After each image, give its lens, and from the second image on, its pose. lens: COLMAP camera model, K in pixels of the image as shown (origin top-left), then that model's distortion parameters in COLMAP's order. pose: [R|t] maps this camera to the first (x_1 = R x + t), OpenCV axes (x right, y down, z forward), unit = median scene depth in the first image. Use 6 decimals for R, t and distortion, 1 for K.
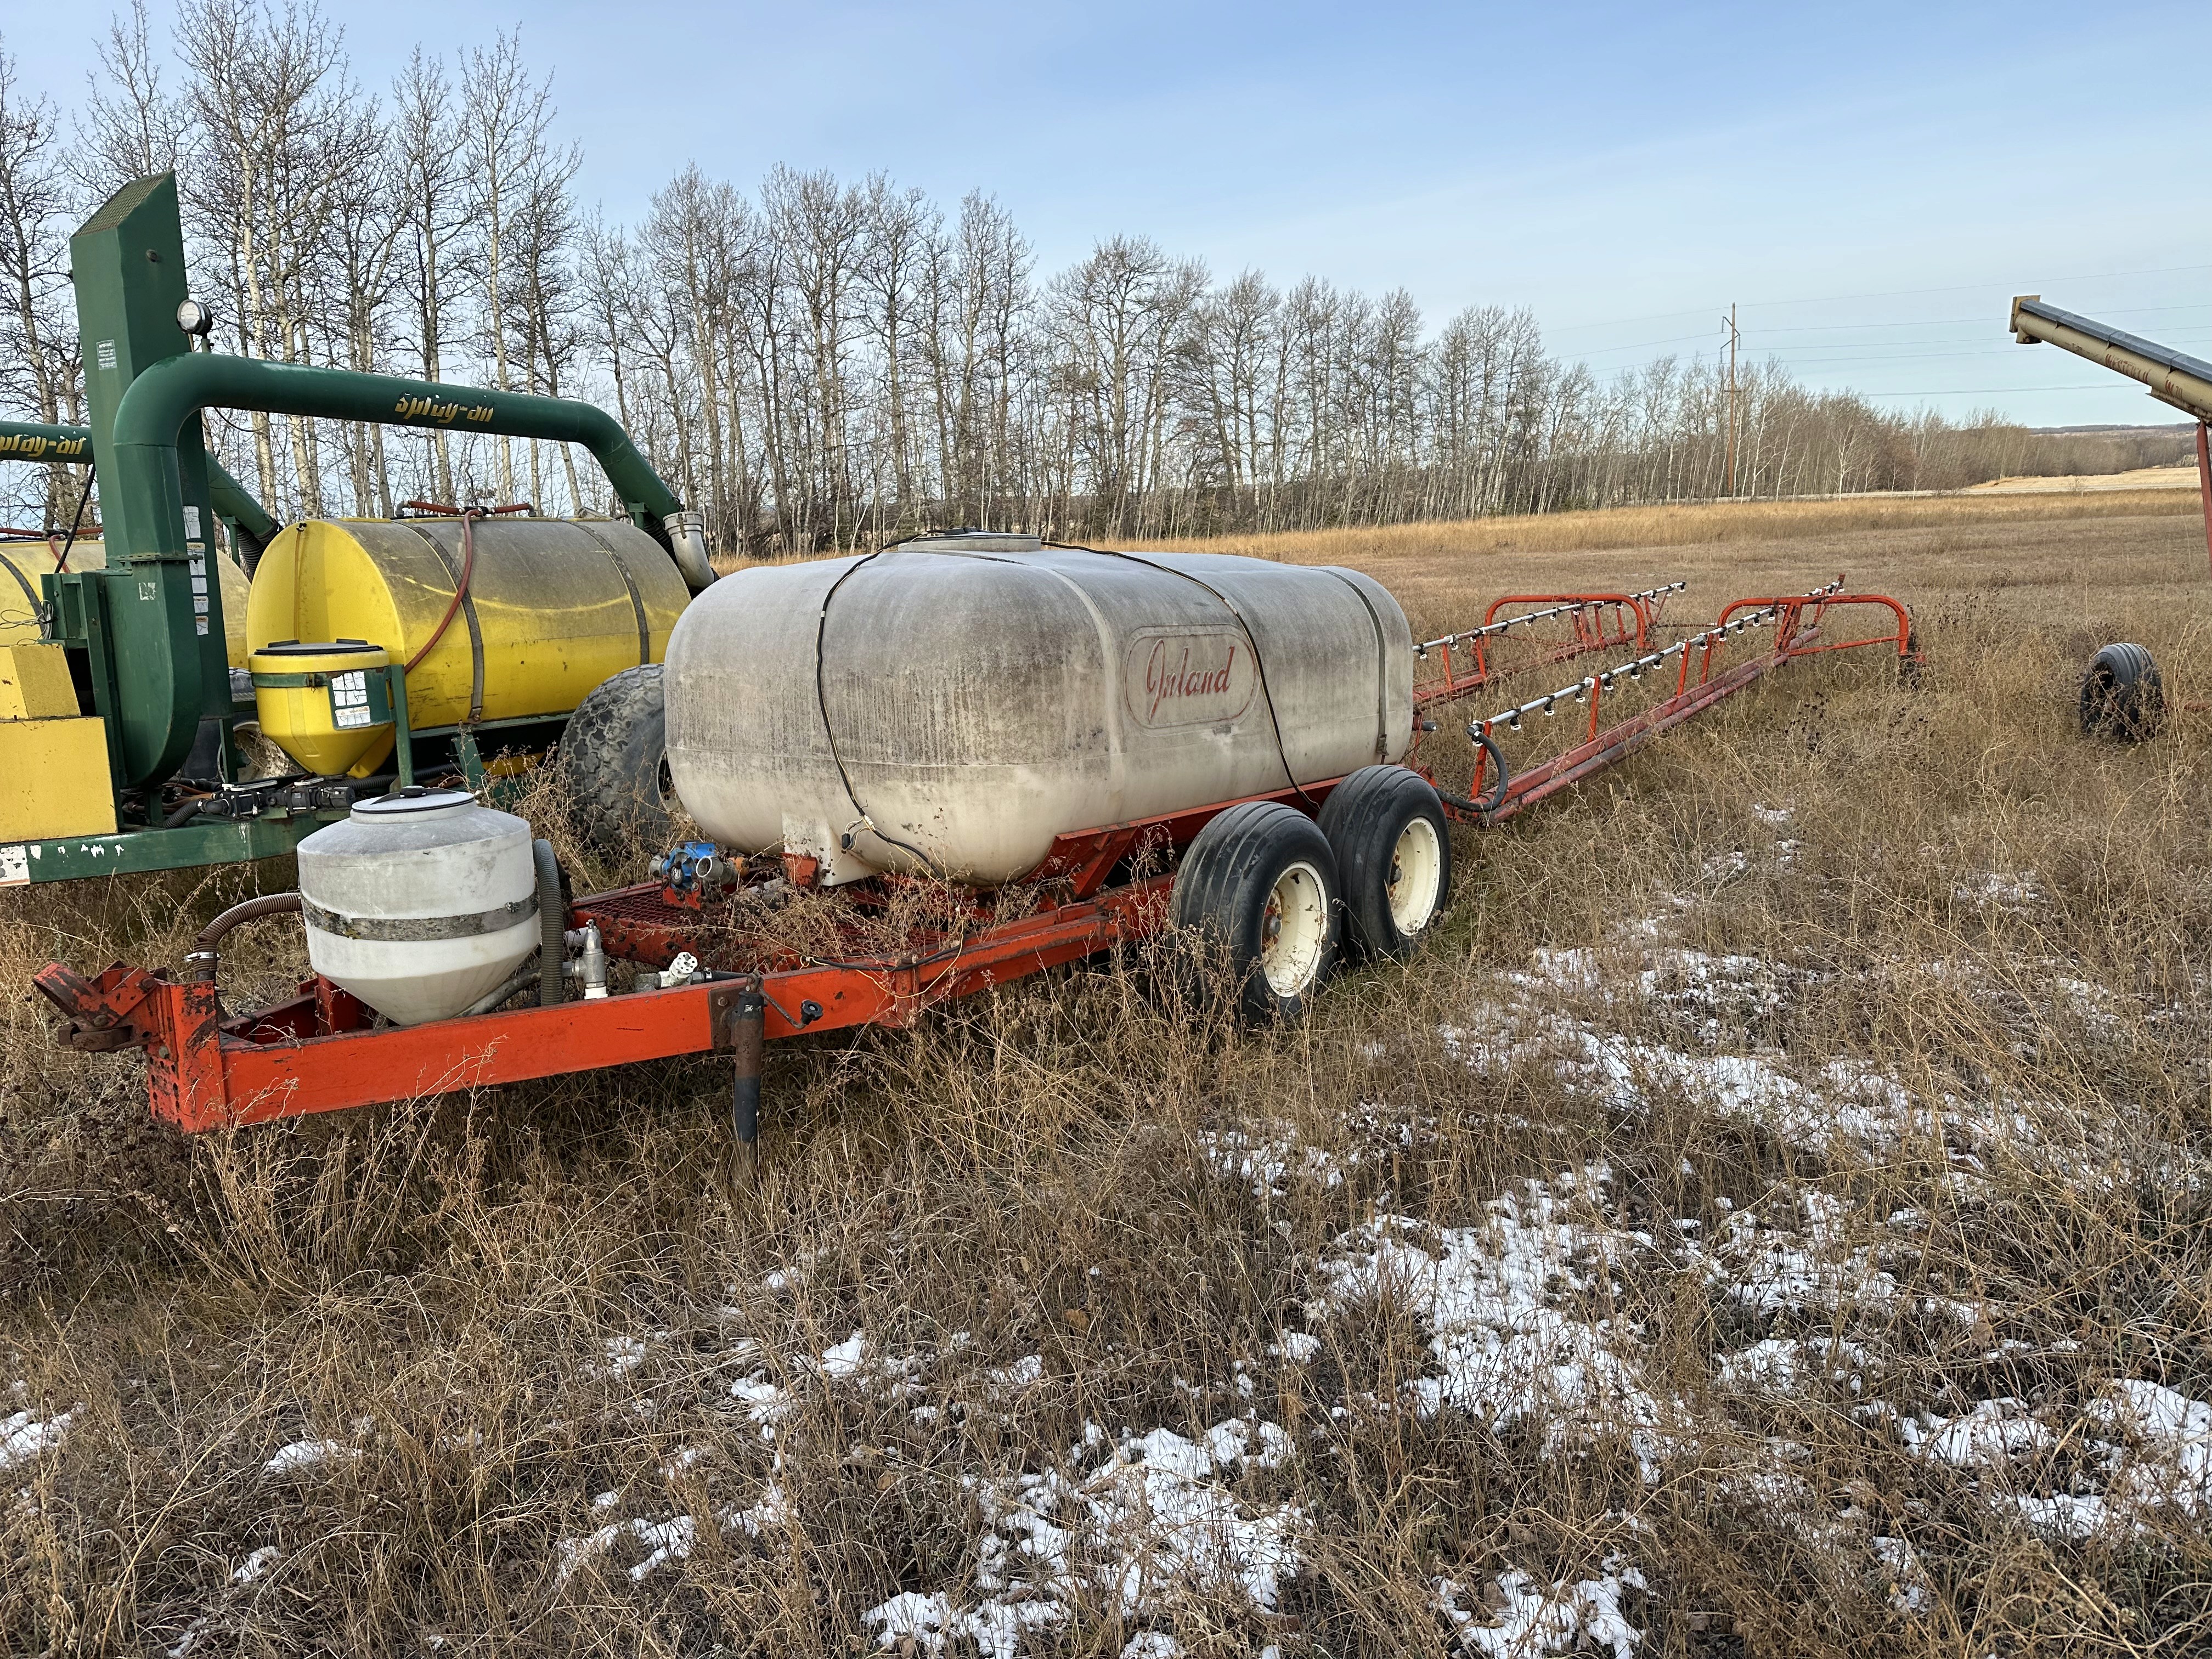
lens RADIAL K [[1584.1, 0, 1145.9], [0, 1584.1, 828.1], [0, 0, 1]] dist [-0.007178, -0.009074]
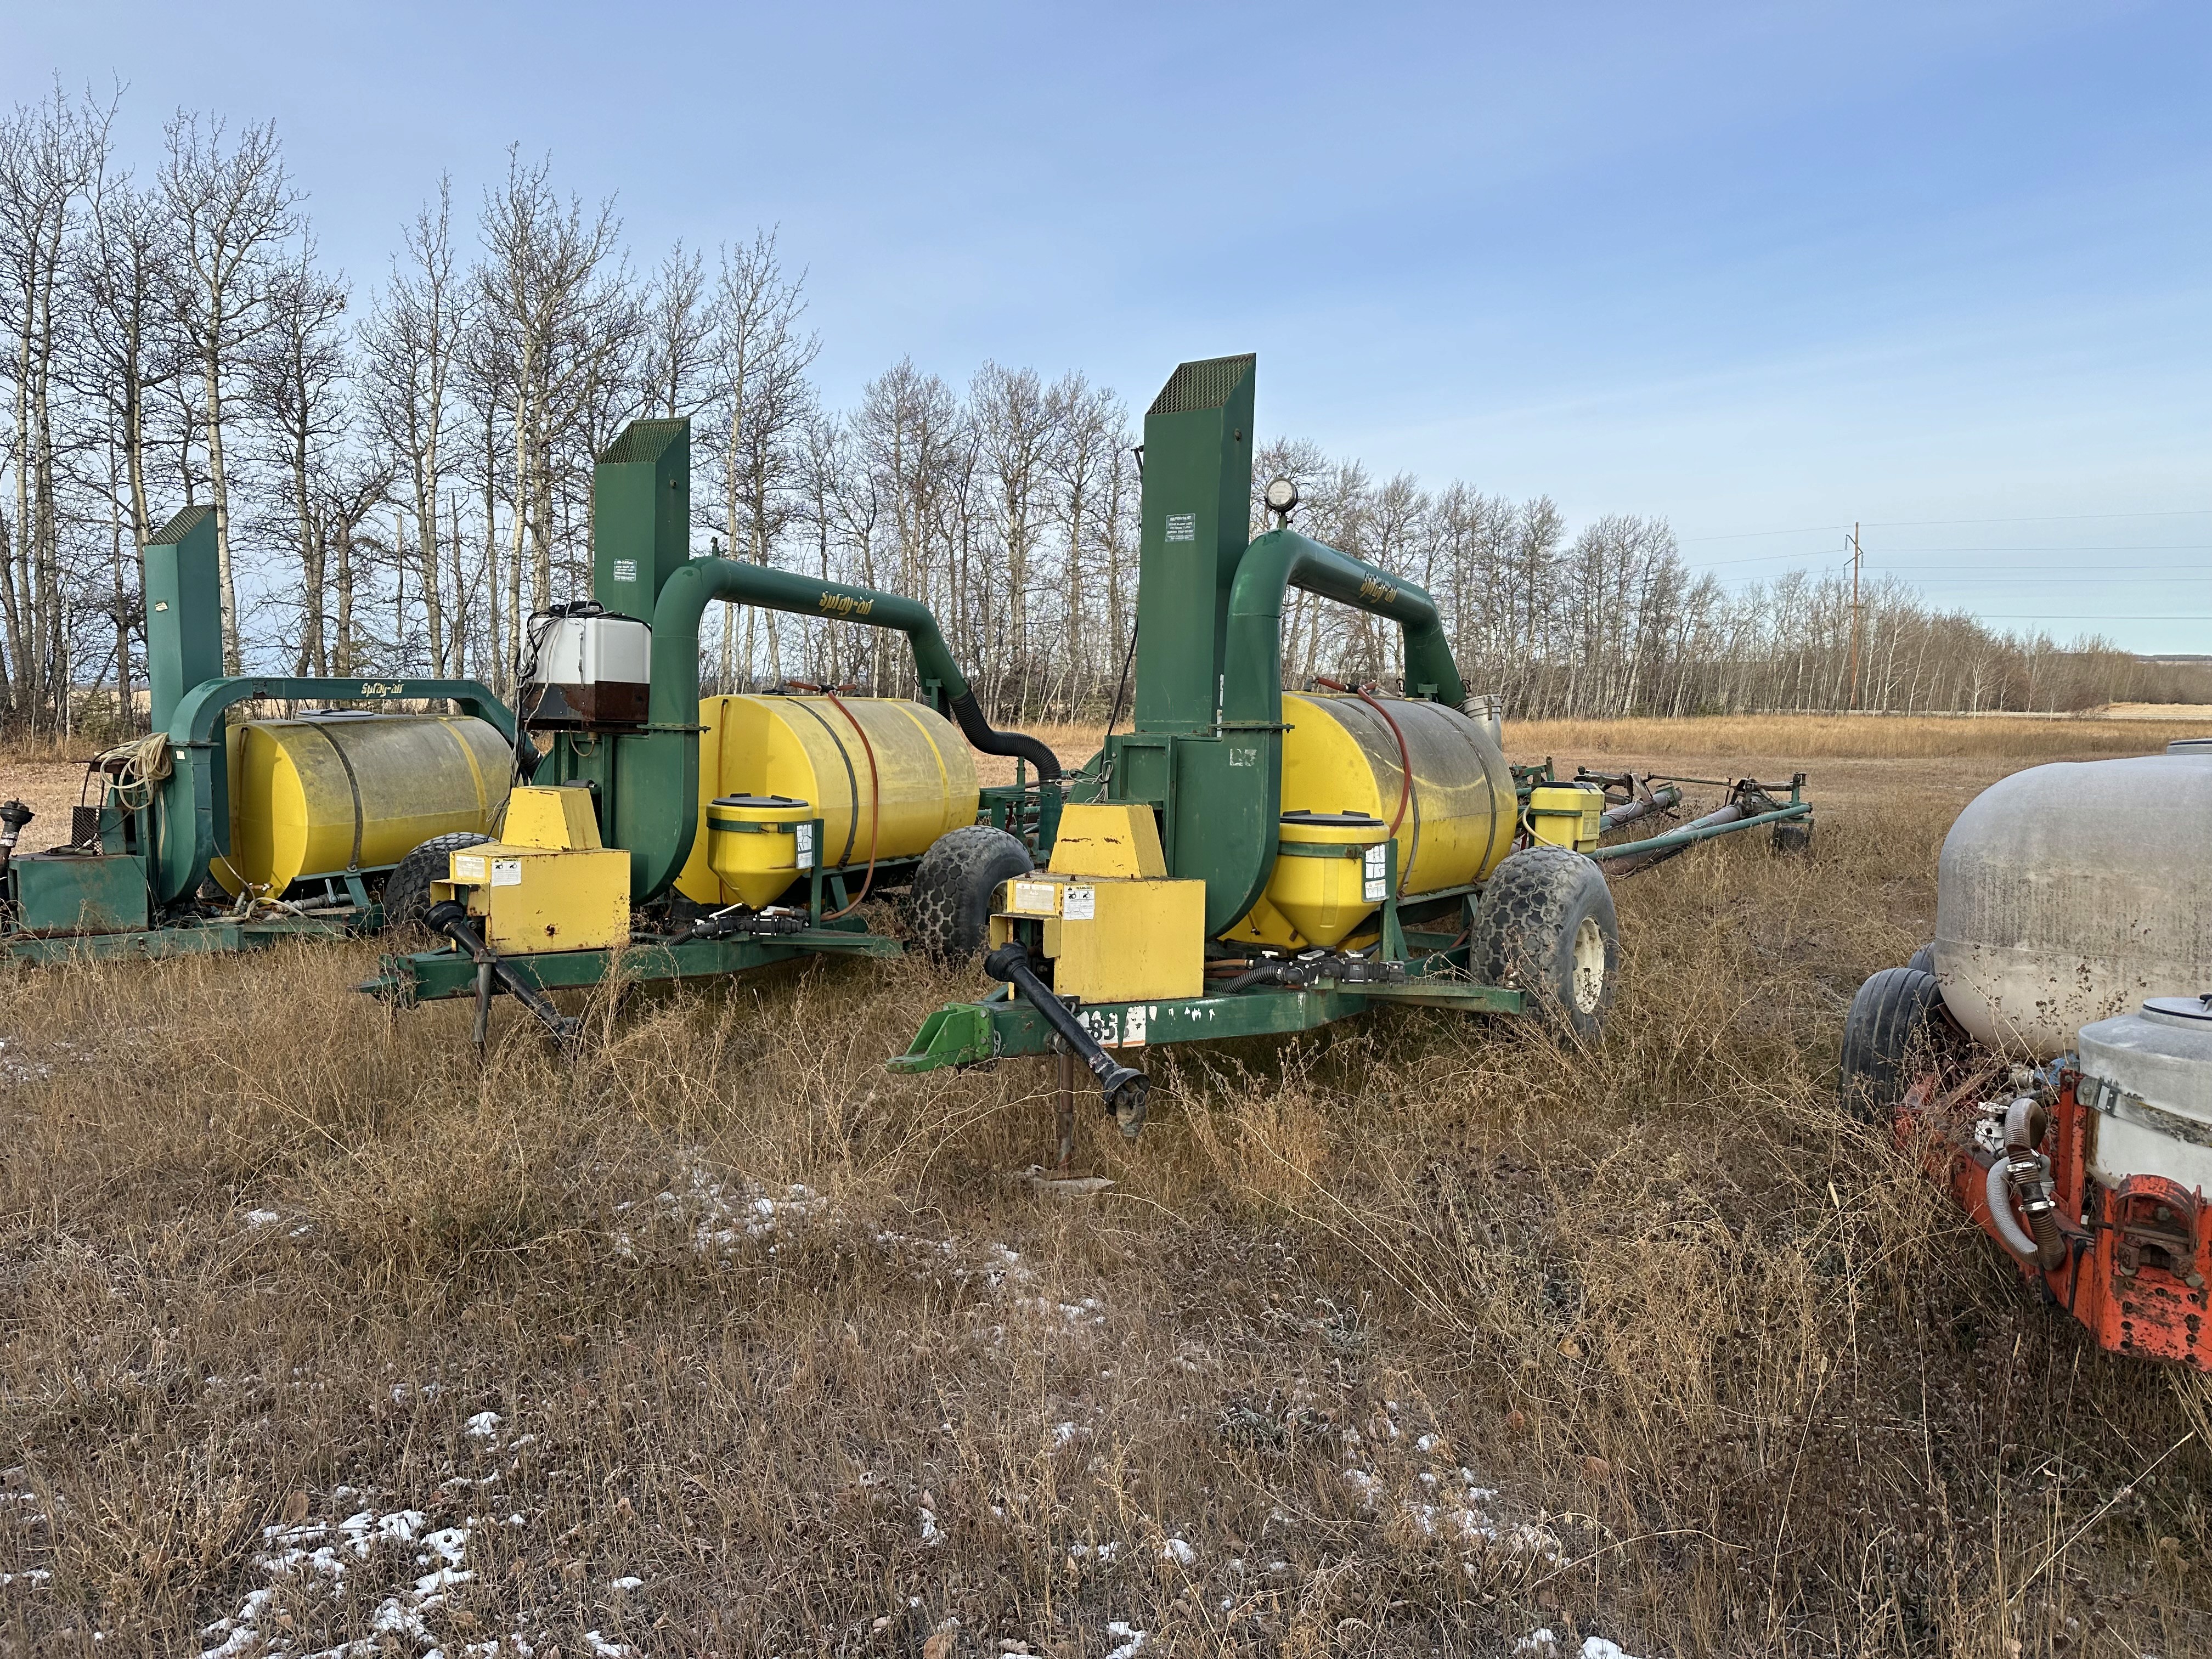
lens RADIAL K [[1557.1, 0, 1059.0], [0, 1557.1, 817.1], [0, 0, 1]] dist [0.081991, -0.199635]
pose [[0.998234, 0.046023, -0.037550, -0.129989], [-0.050138, 0.991840, -0.117212, 0.001937], [0.031849, 0.118888, 0.992397, 0.001728]]
